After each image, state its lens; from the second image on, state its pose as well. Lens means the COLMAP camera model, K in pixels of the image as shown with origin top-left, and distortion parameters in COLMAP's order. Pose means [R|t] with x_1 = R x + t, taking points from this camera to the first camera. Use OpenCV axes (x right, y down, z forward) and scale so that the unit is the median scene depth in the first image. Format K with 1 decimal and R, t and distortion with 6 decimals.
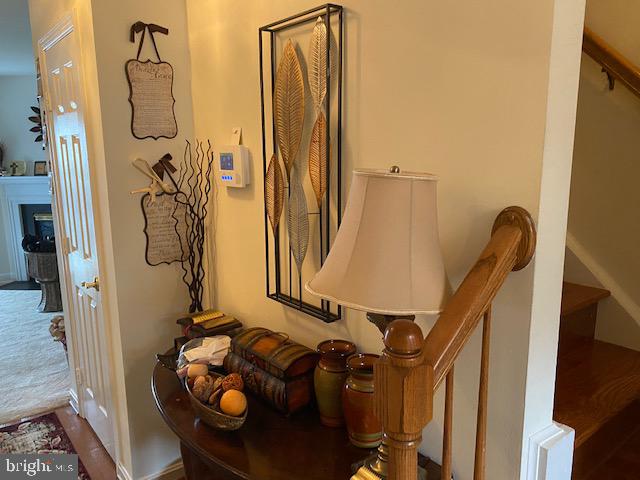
lens RADIAL K [[488.3, 0, 319.9], [0, 488.3, 236.0], [0, 0, 1]] dist [0.006173, 0.006943]
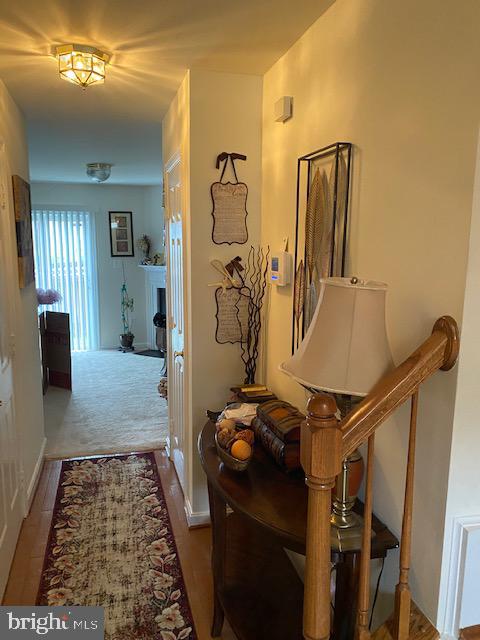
lens RADIAL K [[479.6, 0, 240.0], [0, 479.6, 320.0], [0, 0, 1]] dist [0.156844, -0.275001]
pose [[0.918304, 0.078079, -0.388099, 0.195239], [-0.084991, 0.996382, -0.000646, -0.004034], [0.386644, 0.033578, 0.921618, -0.138706]]
